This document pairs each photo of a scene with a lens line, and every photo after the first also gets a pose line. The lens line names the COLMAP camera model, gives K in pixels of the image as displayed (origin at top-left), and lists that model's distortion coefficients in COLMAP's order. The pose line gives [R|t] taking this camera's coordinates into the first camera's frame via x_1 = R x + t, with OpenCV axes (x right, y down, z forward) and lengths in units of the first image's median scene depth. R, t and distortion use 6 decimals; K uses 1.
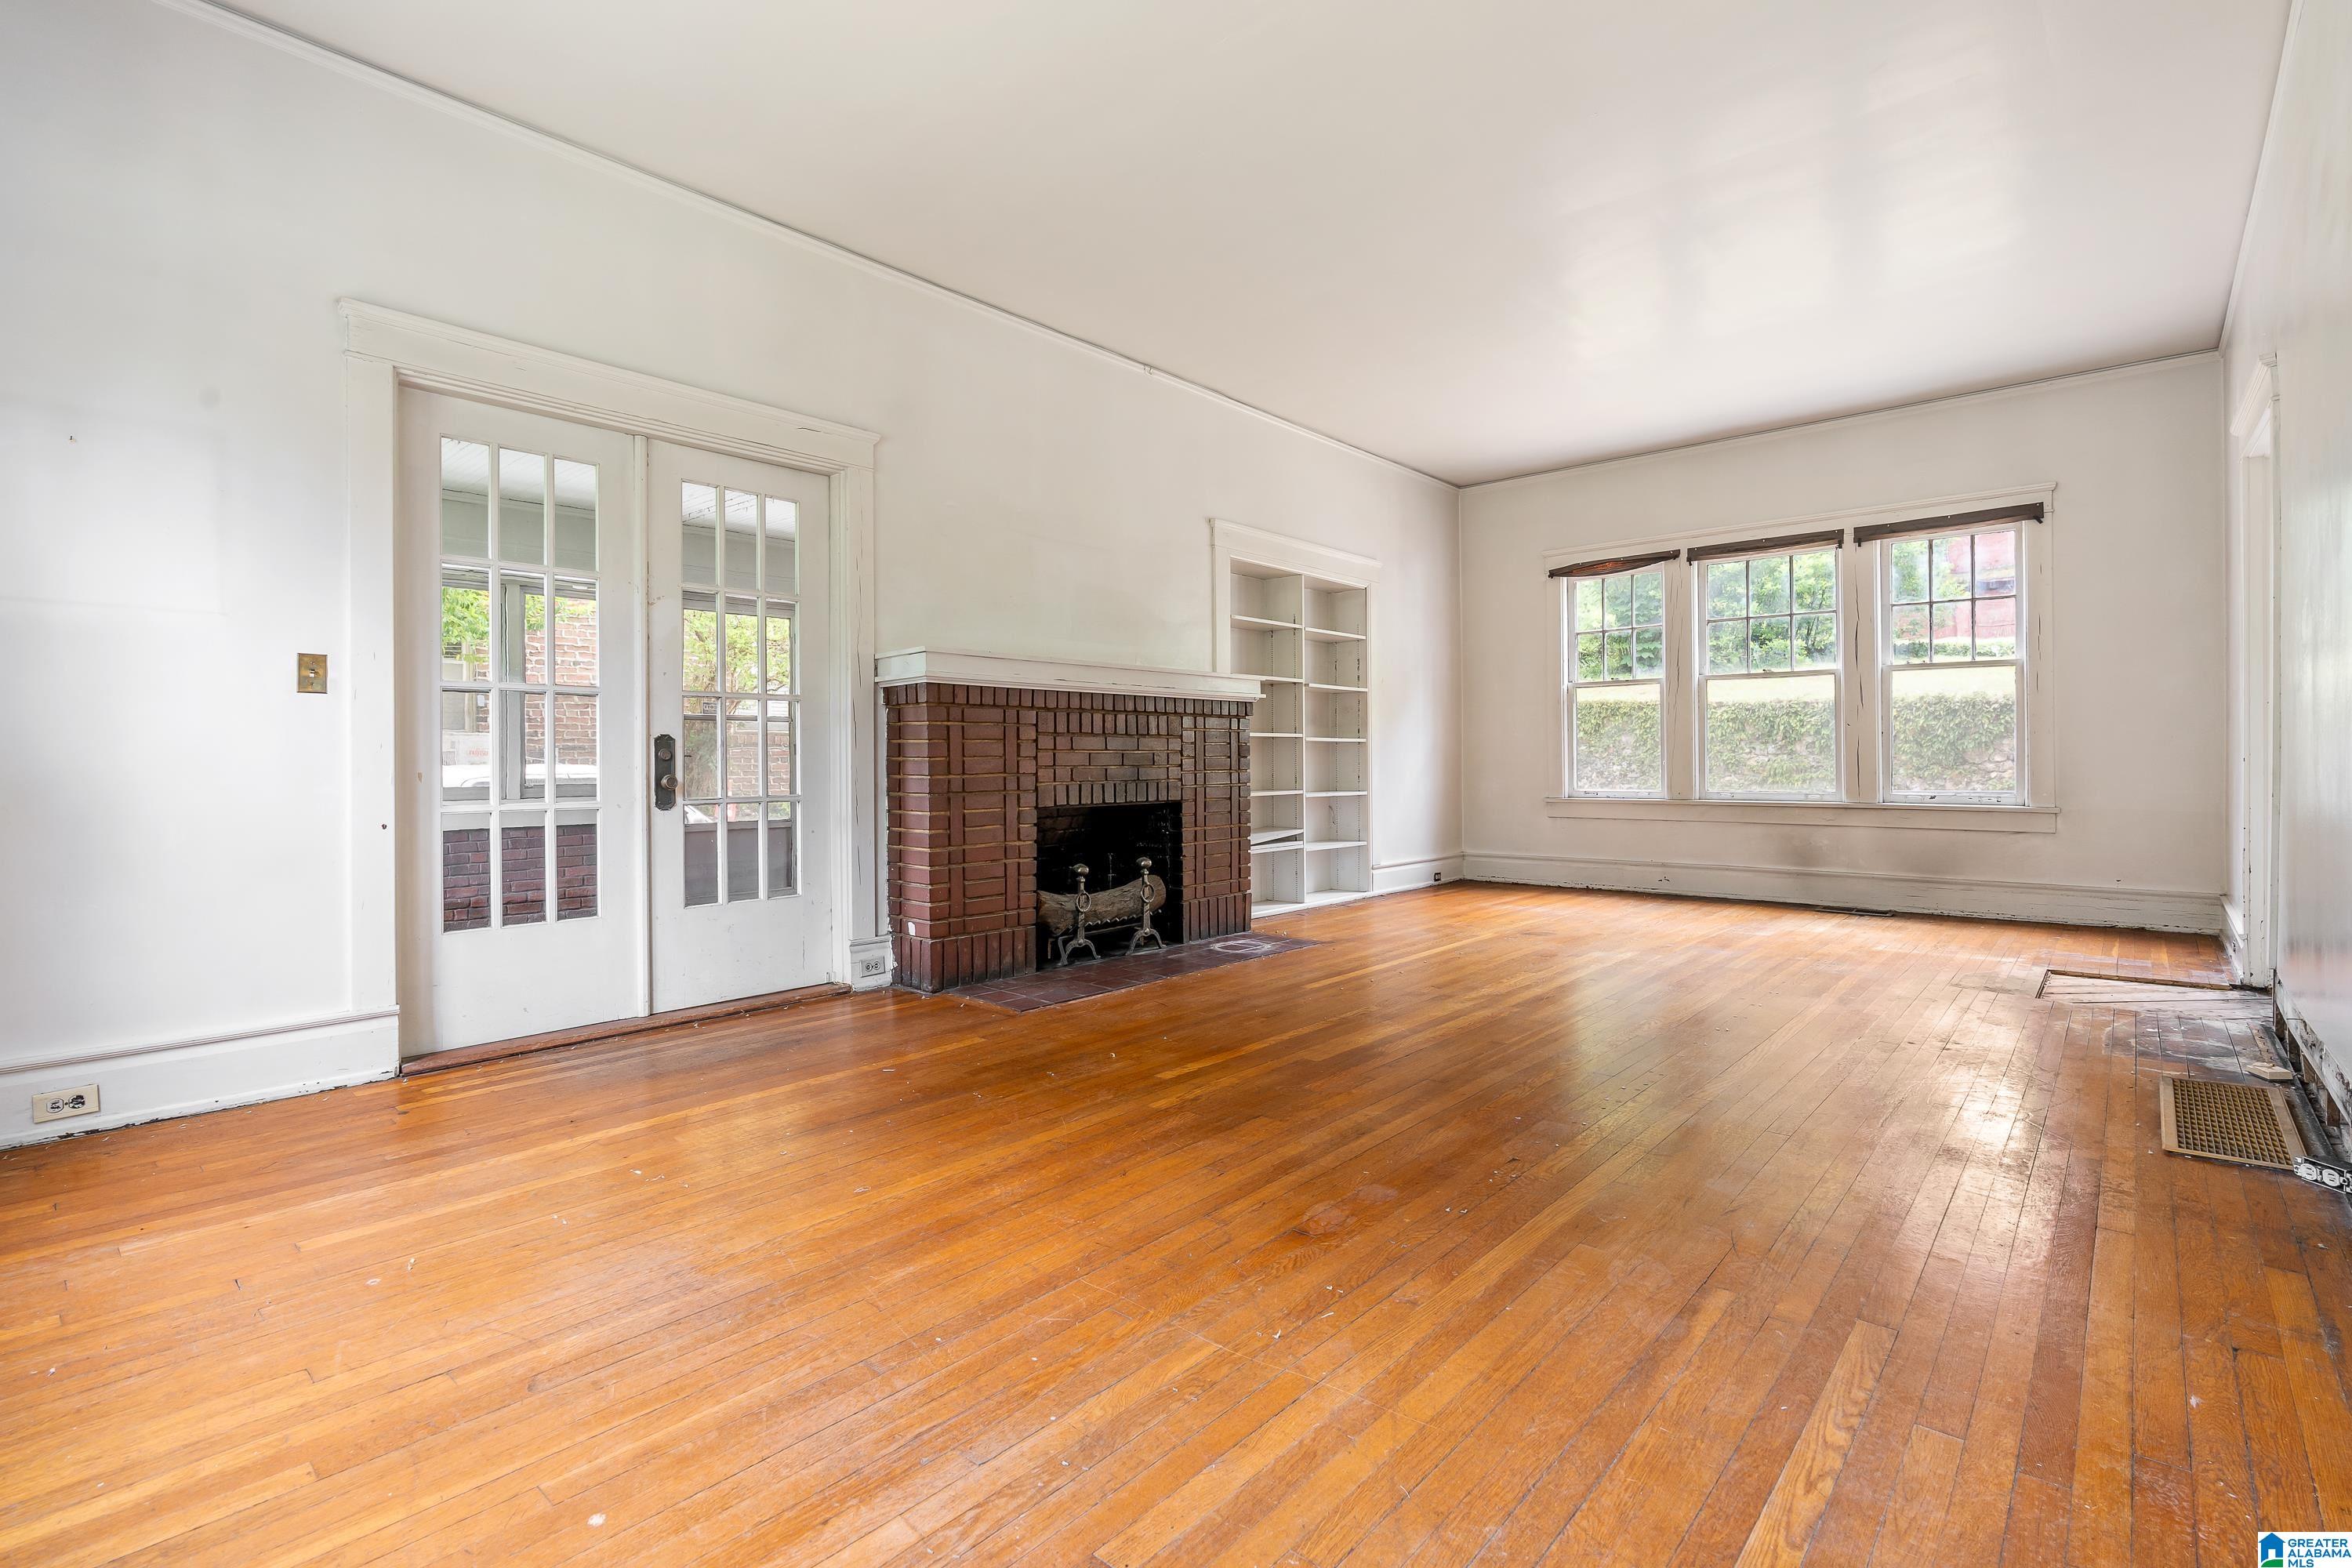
lens RADIAL K [[1070.2, 0, 1176.4], [0, 1070.2, 754.2], [0, 0, 1]] dist [-0.008013, 0.000952]
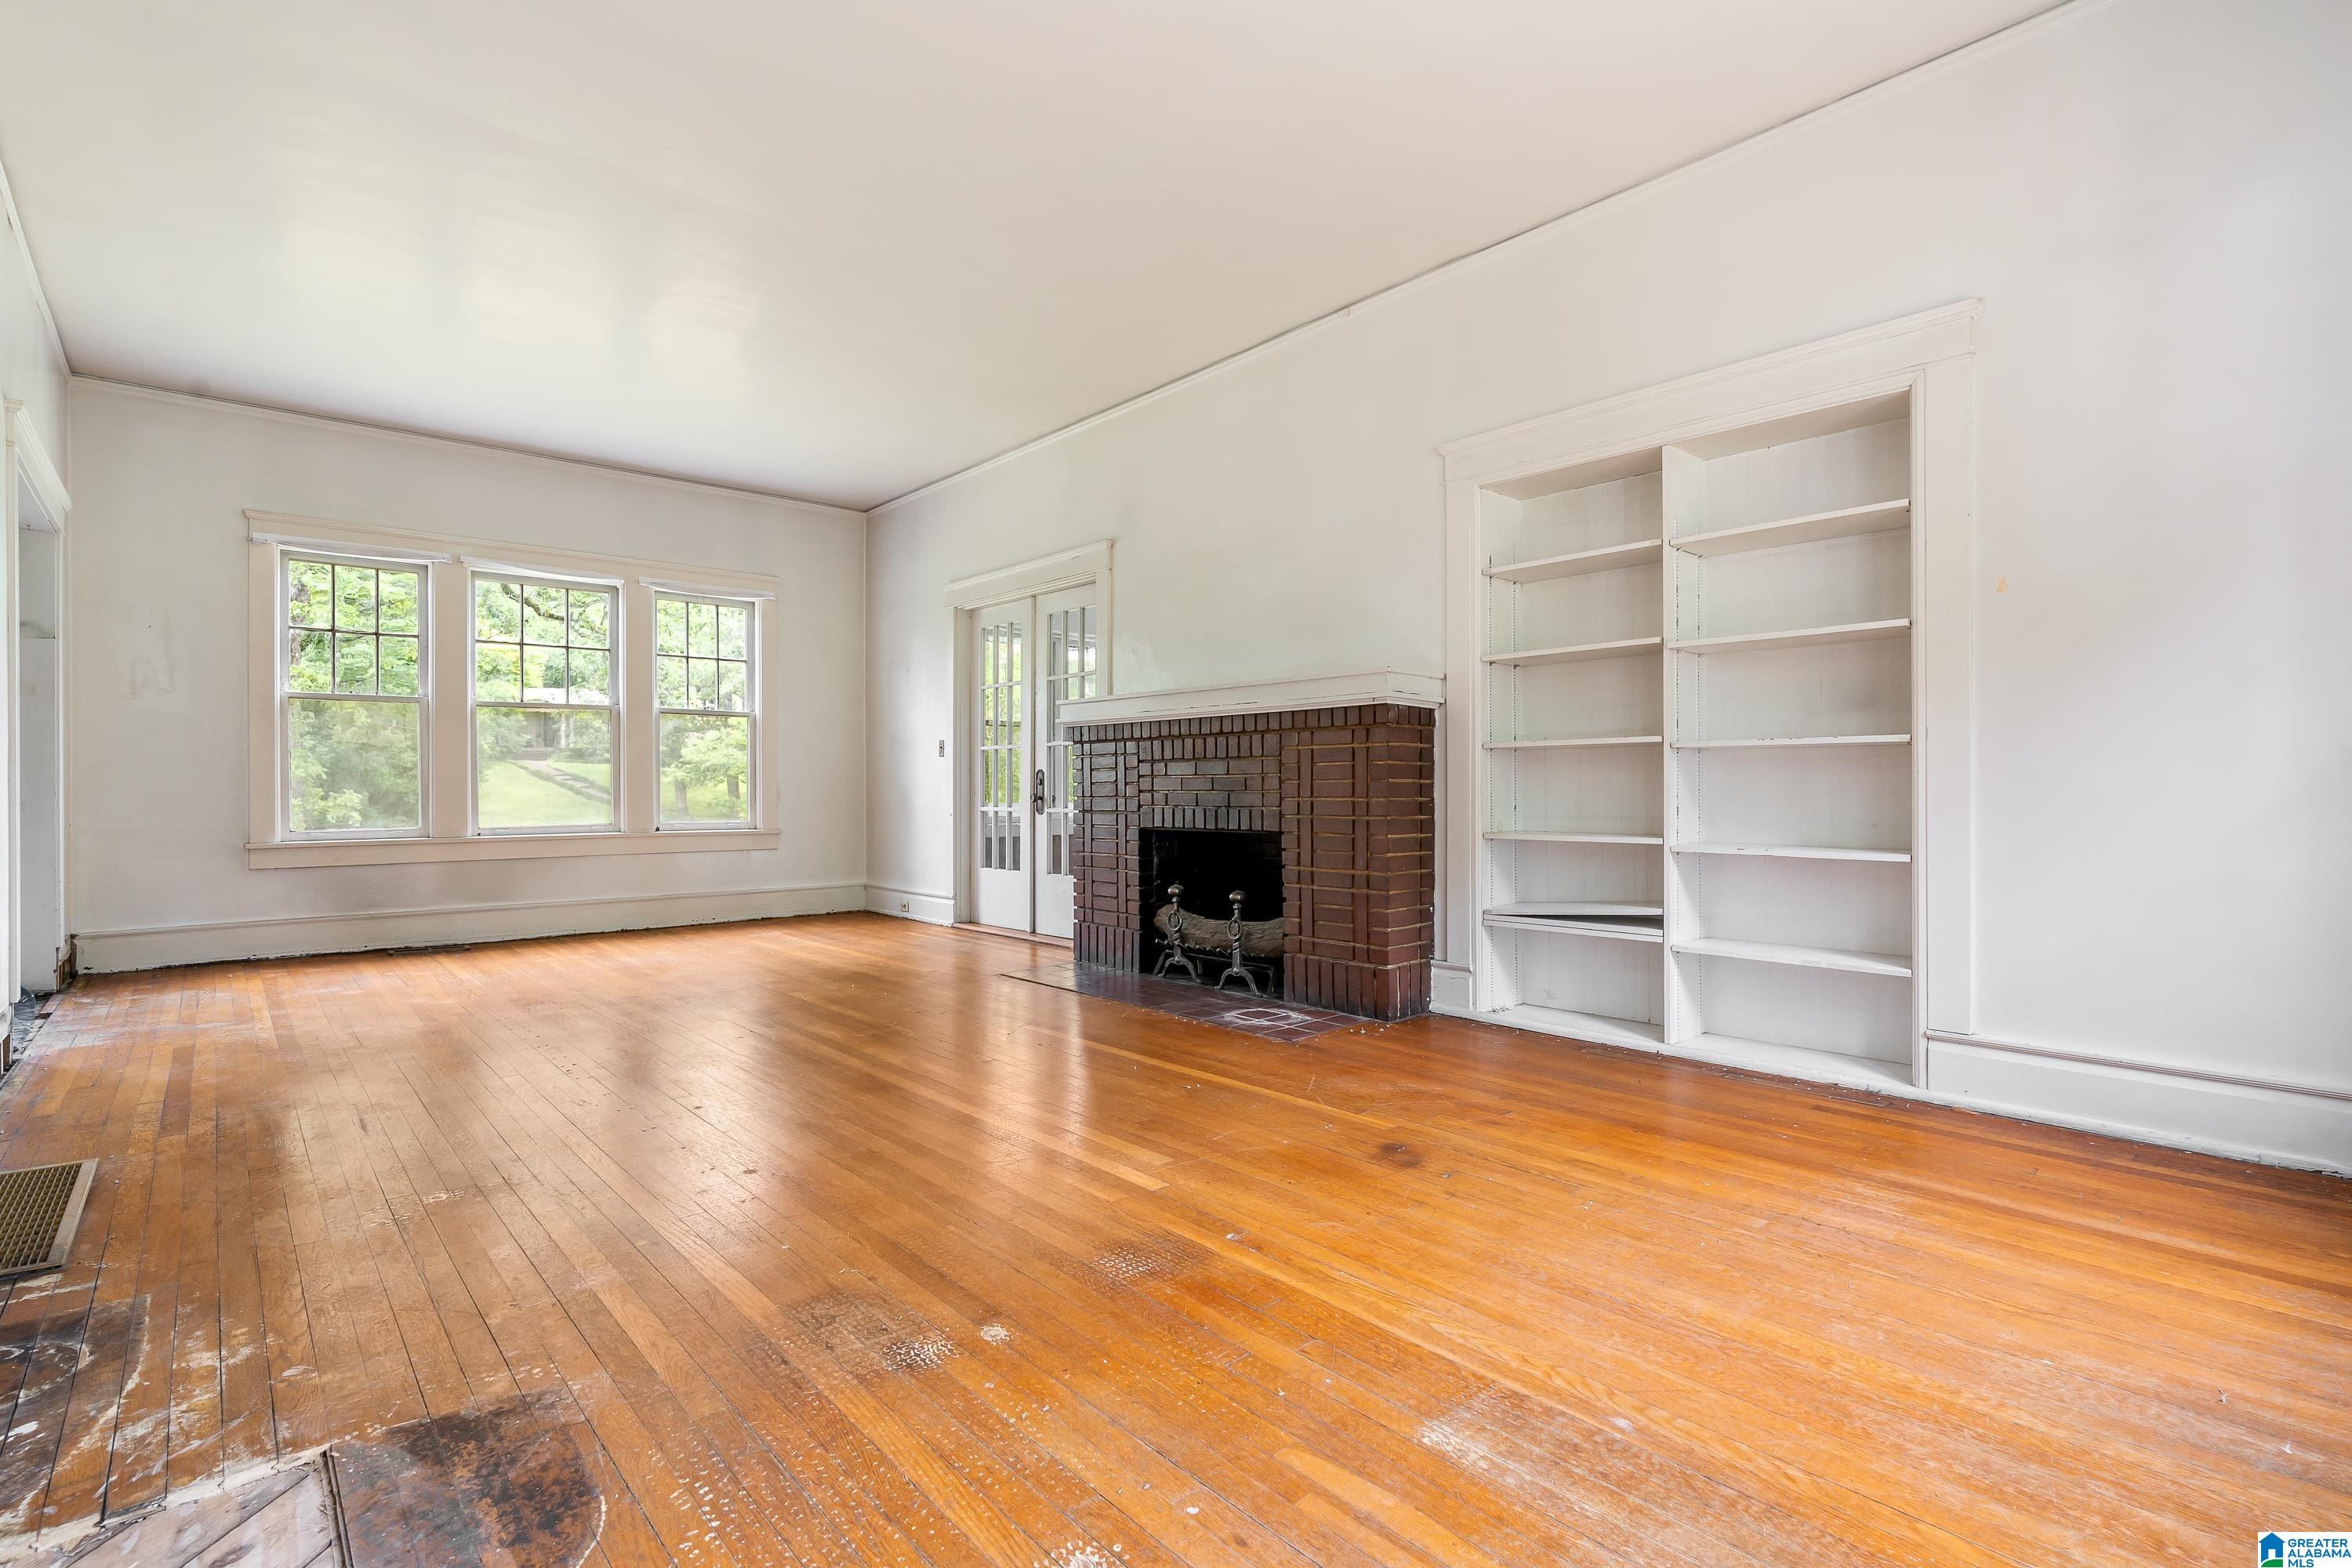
lens RADIAL K [[1117.2, 0, 1217.3], [0, 1117.2, 779.5], [0, 0, 1]] dist [-0.009337, 0.001089]
pose [[-0.099345, 0.001575, -0.995052, 0.960683], [0.014524, 0.999895, 0.000132, 0.000579], [0.994947, -0.014439, -0.099357, 1.117451]]
